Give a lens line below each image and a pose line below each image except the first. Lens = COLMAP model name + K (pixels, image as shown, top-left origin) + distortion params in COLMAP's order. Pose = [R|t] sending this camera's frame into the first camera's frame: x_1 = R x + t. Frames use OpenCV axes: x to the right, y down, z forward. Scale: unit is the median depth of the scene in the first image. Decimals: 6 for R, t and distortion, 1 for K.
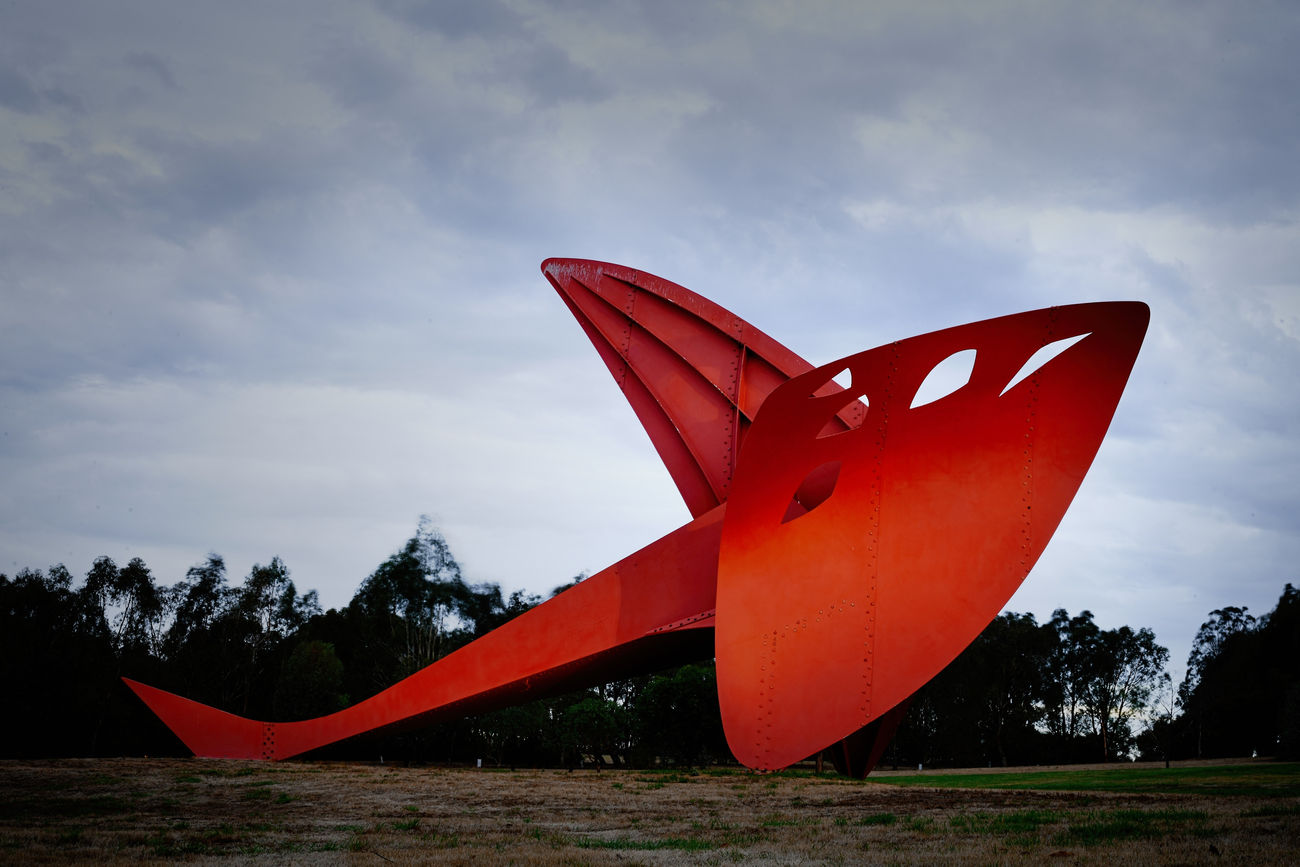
lens RADIAL K [[2010.5, 0, 650.0], [0, 2010.5, 433.5], [0, 0, 1]] dist [-0.050462, 0.136363]
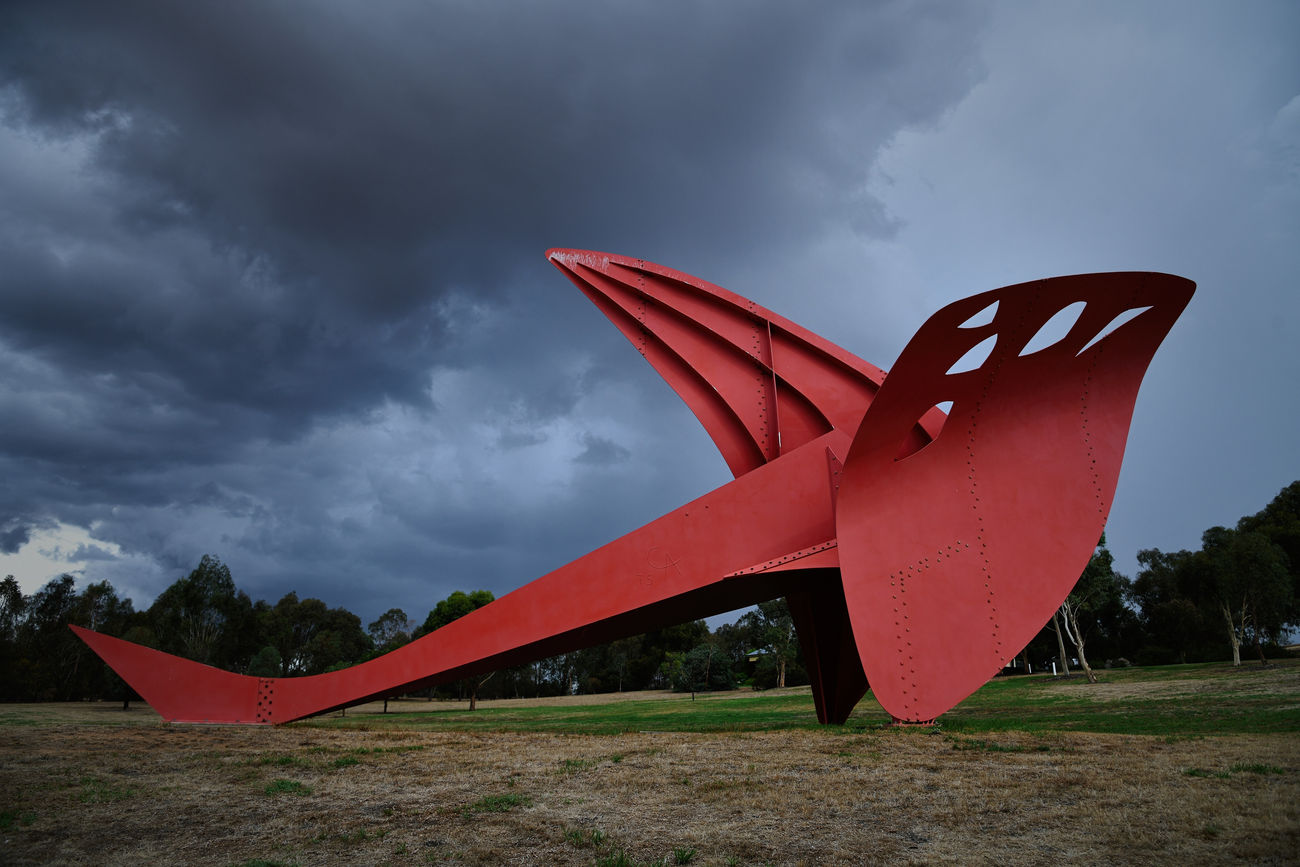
lens RADIAL K [[877.0, 0, 650.0], [0, 877.0, 433.5], [0, 0, 1]] dist [-0.049392, 0.016895]
pose [[0.923375, 0.087253, 0.373852, -0.187730], [-0.038942, 0.990095, -0.134893, 0.084954], [-0.381918, 0.109998, 0.917627, 0.591992]]
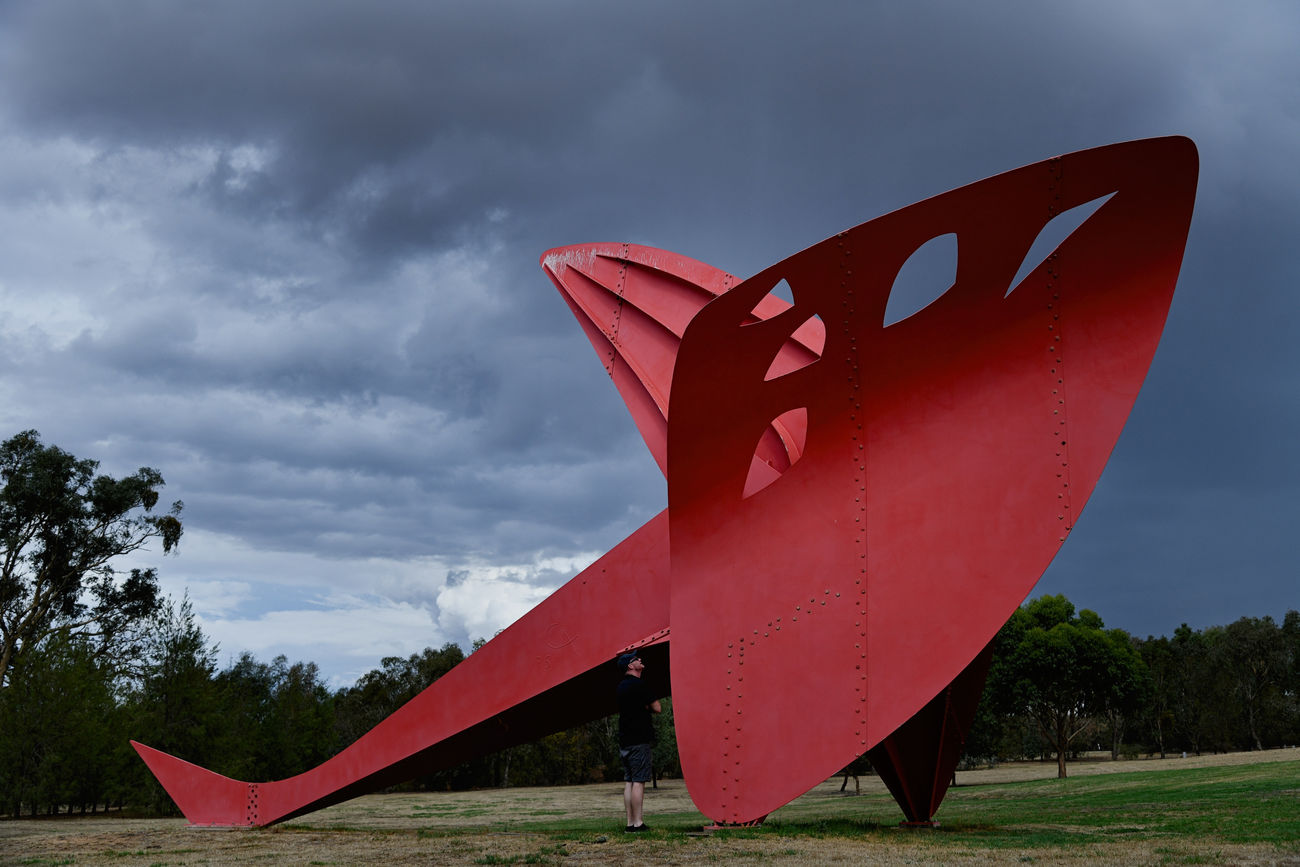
lens RADIAL K [[1452.2, 0, 650.0], [0, 1452.2, 433.5], [0, 0, 1]] dist [-0.045375, 0.012358]
pose [[0.970580, -0.105419, -0.216472, 0.140573], [0.091445, 0.993086, -0.073613, 0.052614], [0.222736, 0.051652, 0.973510, 0.404066]]
